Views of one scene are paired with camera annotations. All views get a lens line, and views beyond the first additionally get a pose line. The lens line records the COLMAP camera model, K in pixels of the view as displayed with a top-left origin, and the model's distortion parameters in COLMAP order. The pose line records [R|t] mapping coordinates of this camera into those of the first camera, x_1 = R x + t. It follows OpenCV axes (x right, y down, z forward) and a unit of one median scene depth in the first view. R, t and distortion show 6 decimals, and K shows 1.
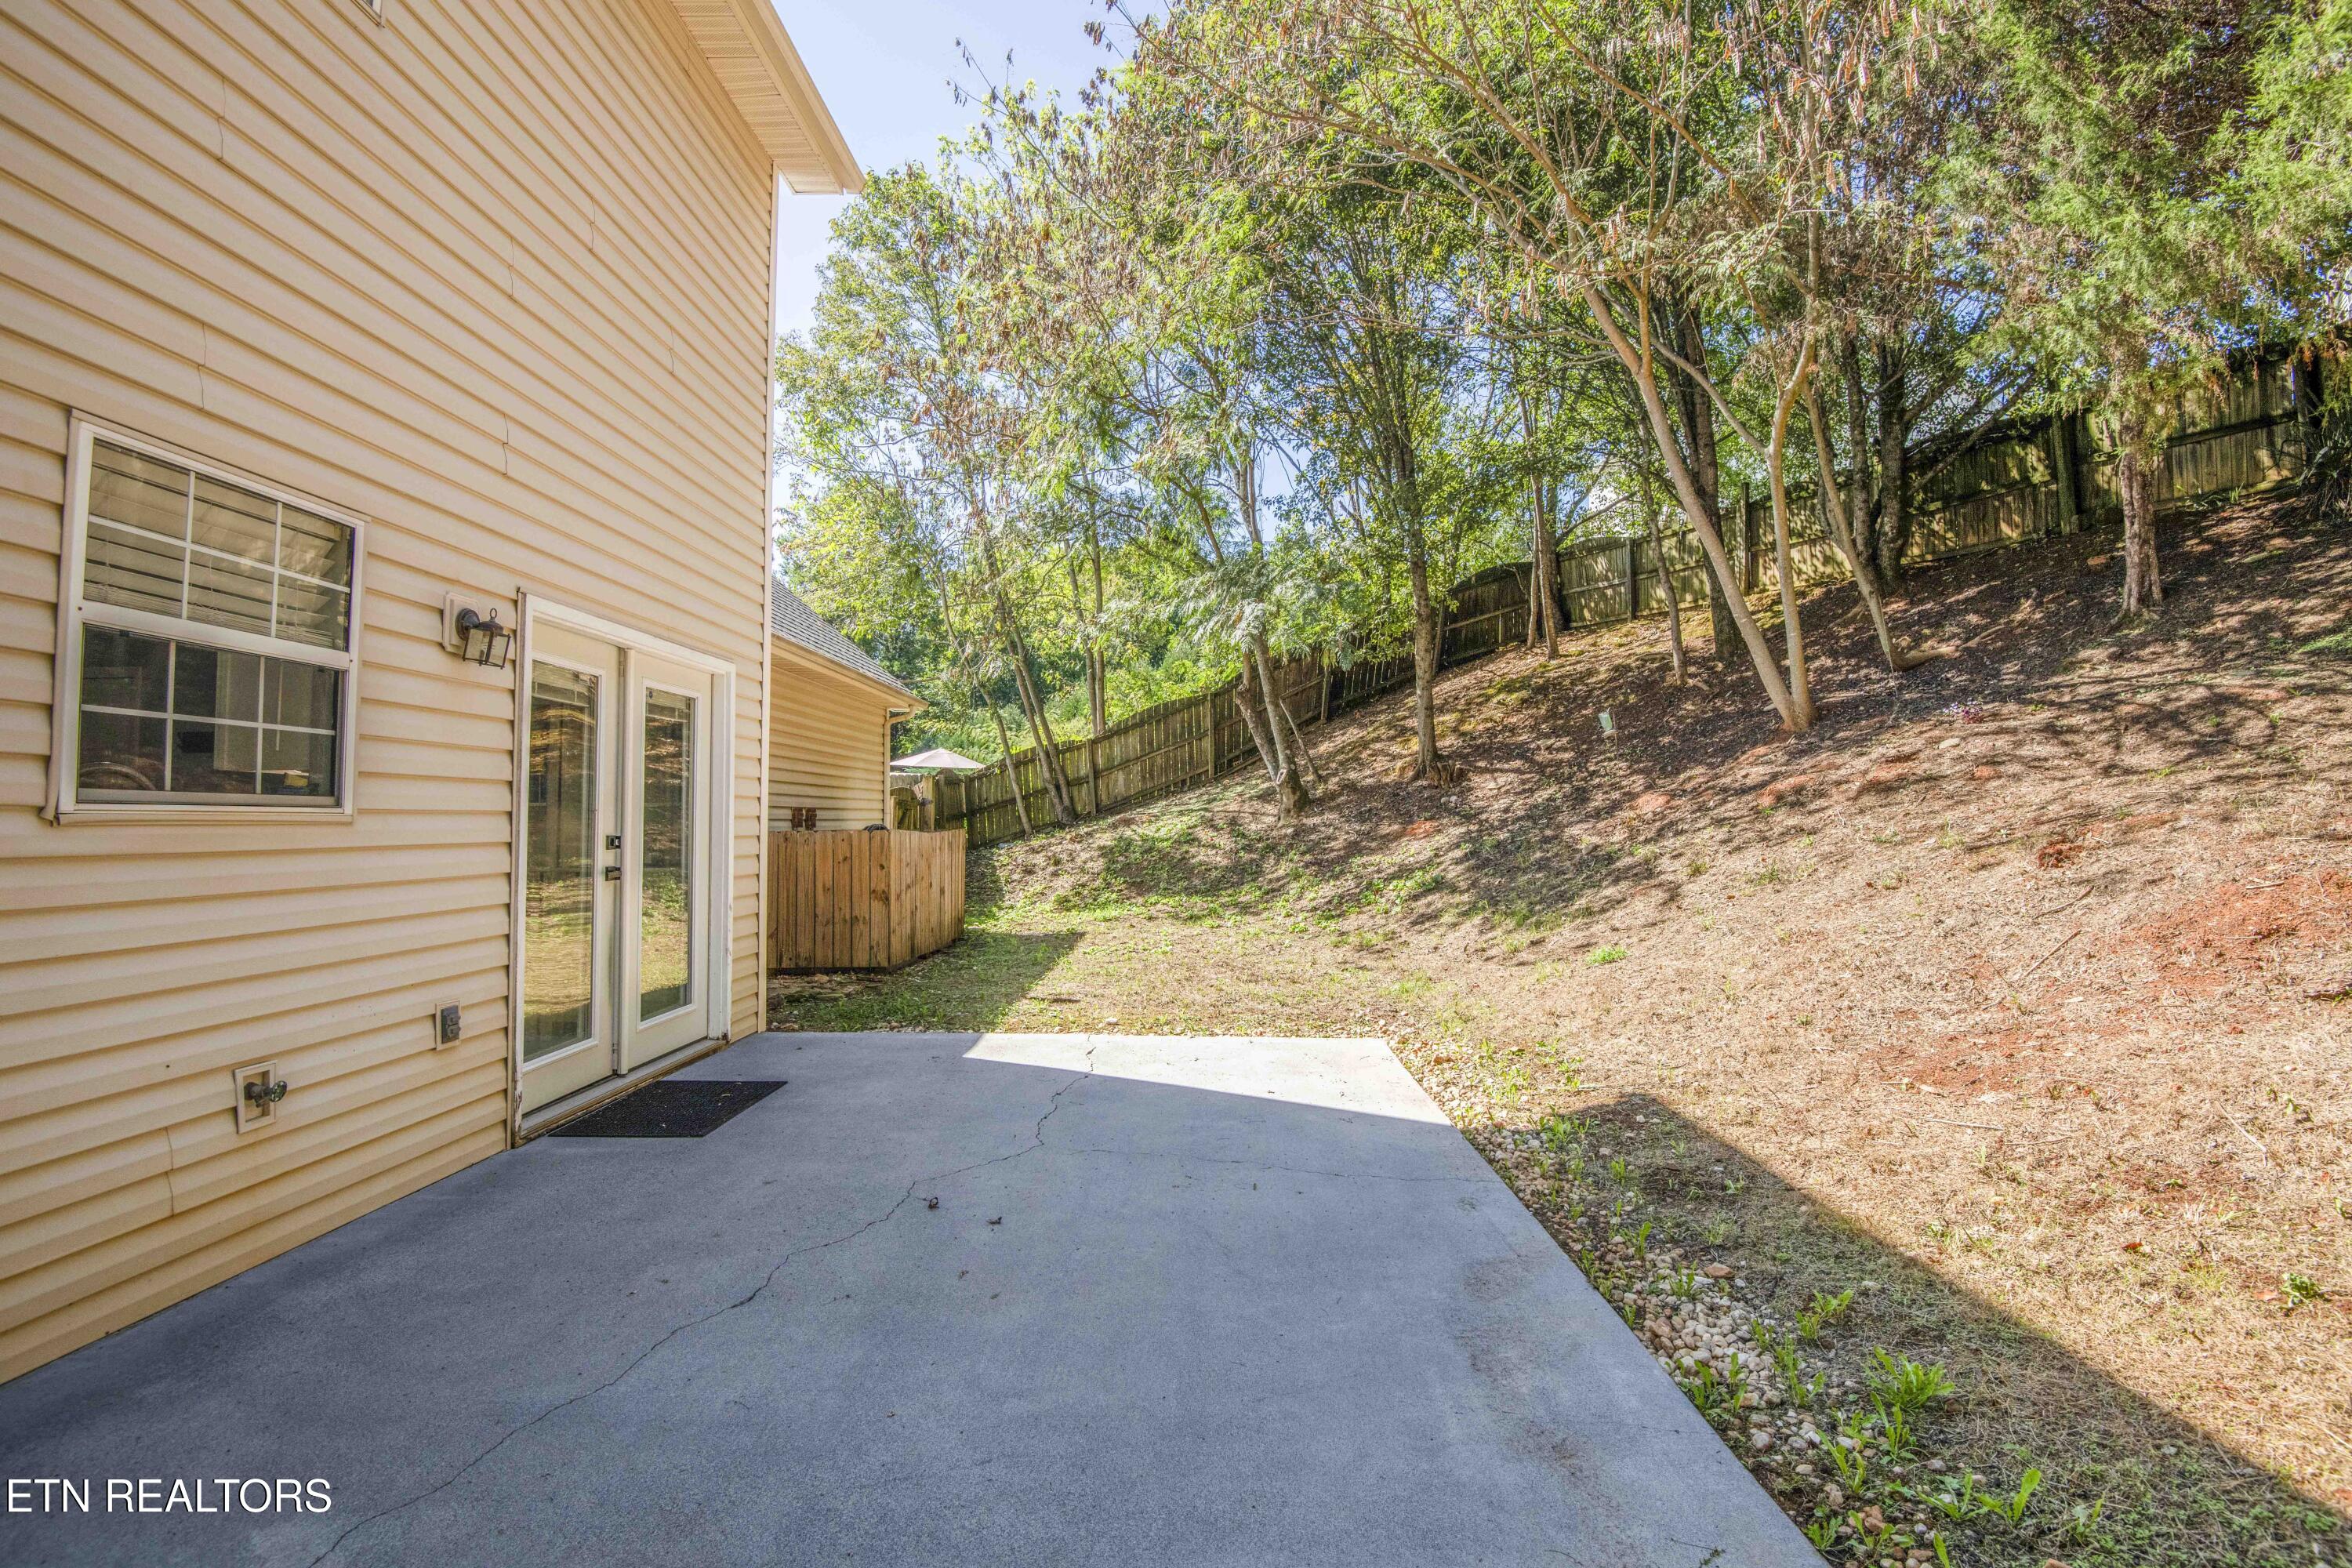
lens RADIAL K [[1084.6, 0, 1187.1], [0, 1084.6, 780.2], [0, 0, 1]] dist [-0.002876, -0.027907]
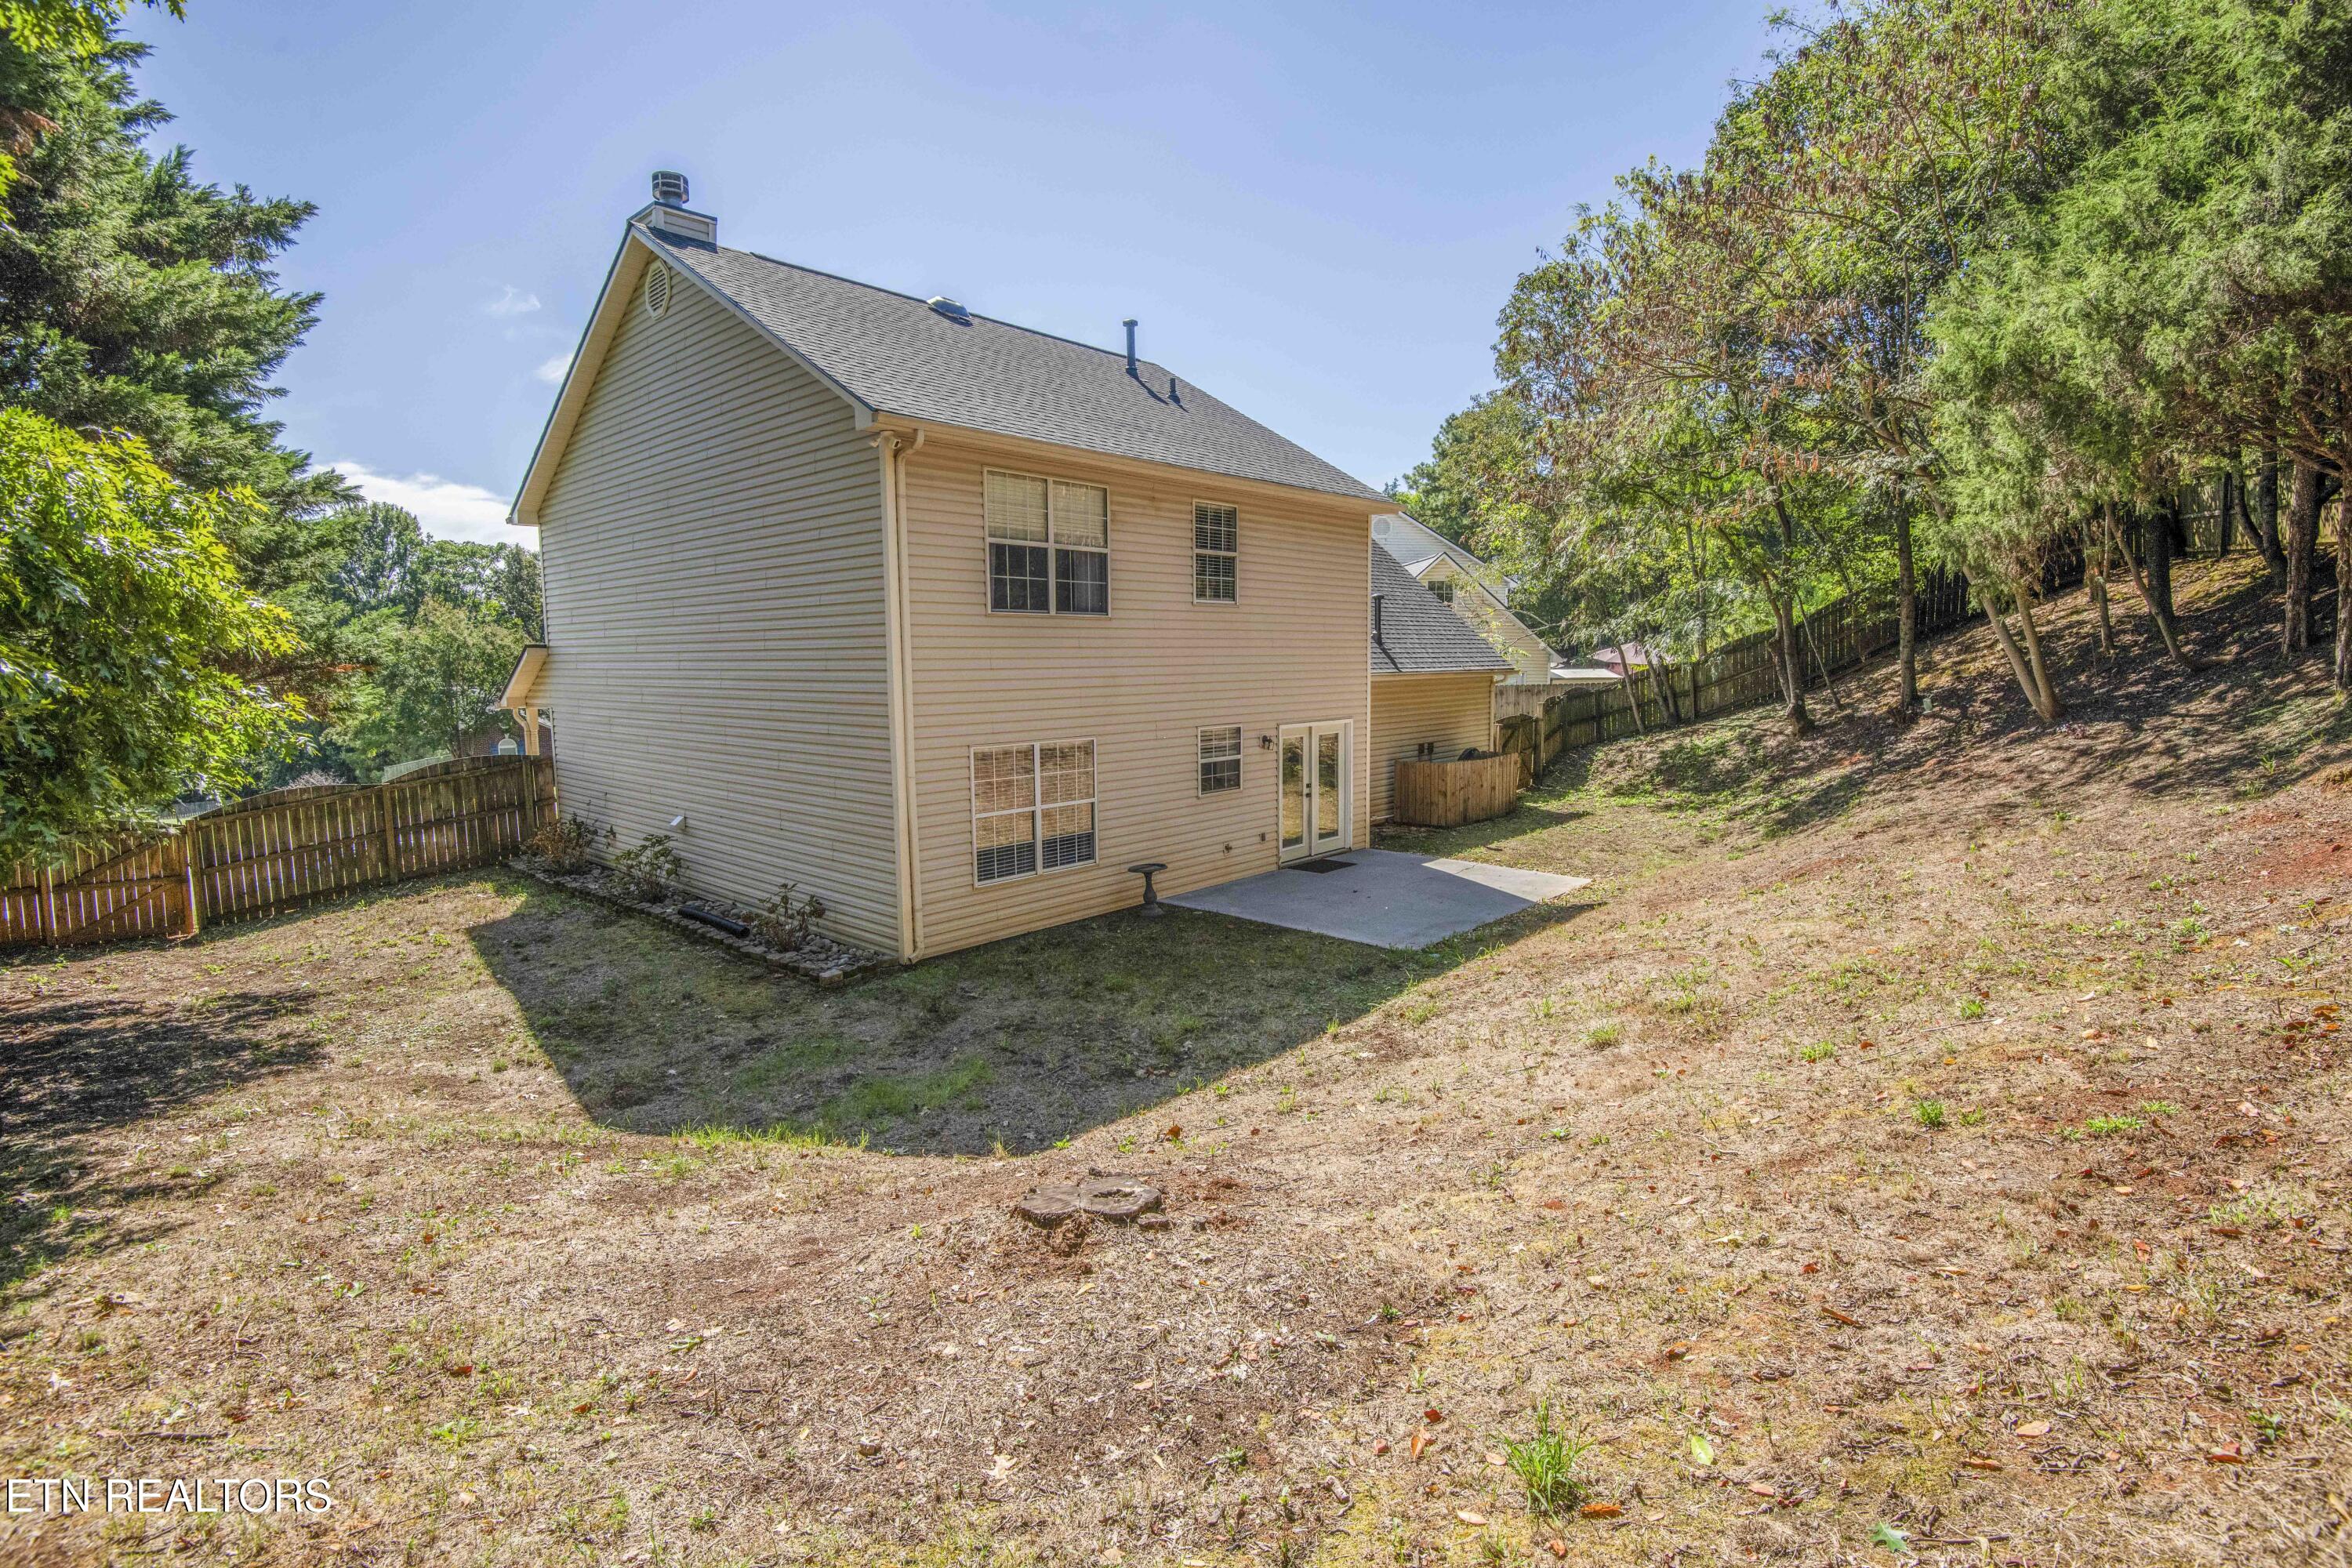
lens RADIAL K [[1084.6, 0, 1187.1], [0, 1084.6, 780.2], [0, 0, 1]] dist [-0.002876, -0.027907]
pose [[0.750753, 0.066062, -0.657272, 0.539073], [0.037086, 0.989203, 0.141785, -0.175138], [0.659542, -0.130821, 0.740196, -0.666500]]
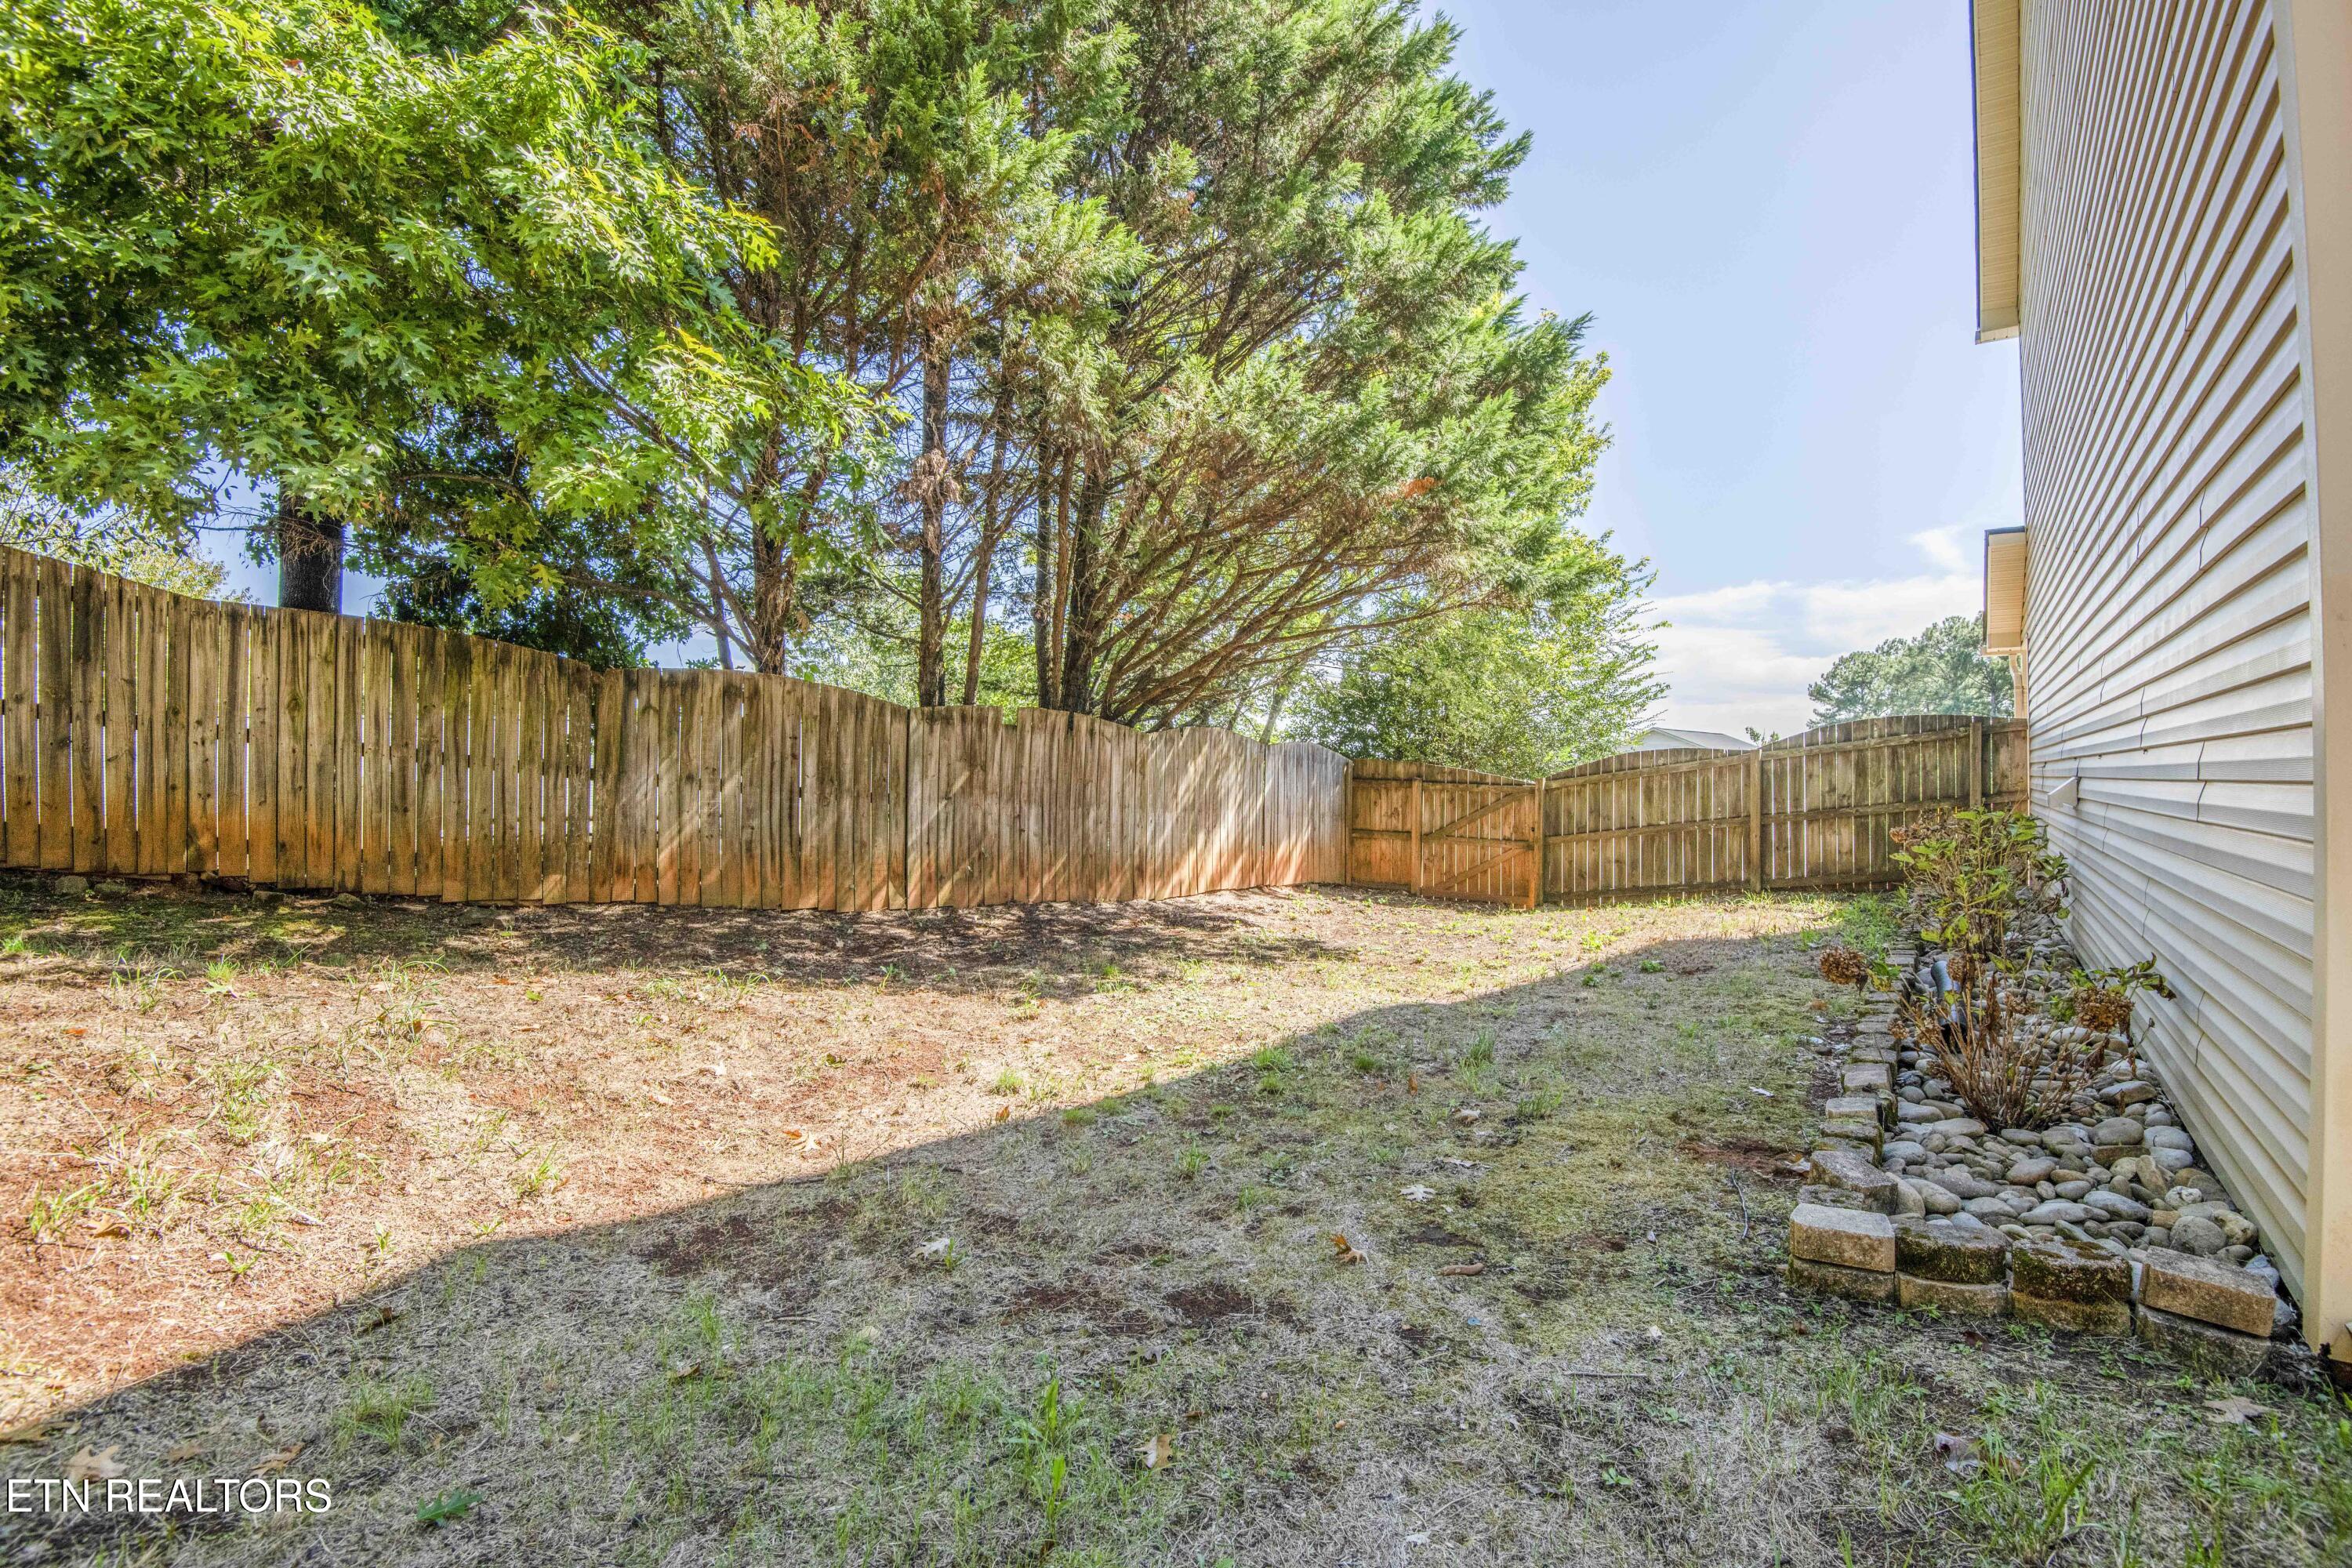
lens RADIAL K [[1084.6, 0, 1187.1], [0, 1084.6, 780.2], [0, 0, 1]] dist [-0.002876, -0.027907]
pose [[-0.569415, 0.000830, -0.822050, 0.007364], [0.038485, 0.998930, -0.025648, 0.005909], [0.821149, -0.046241, -0.568838, -0.226460]]
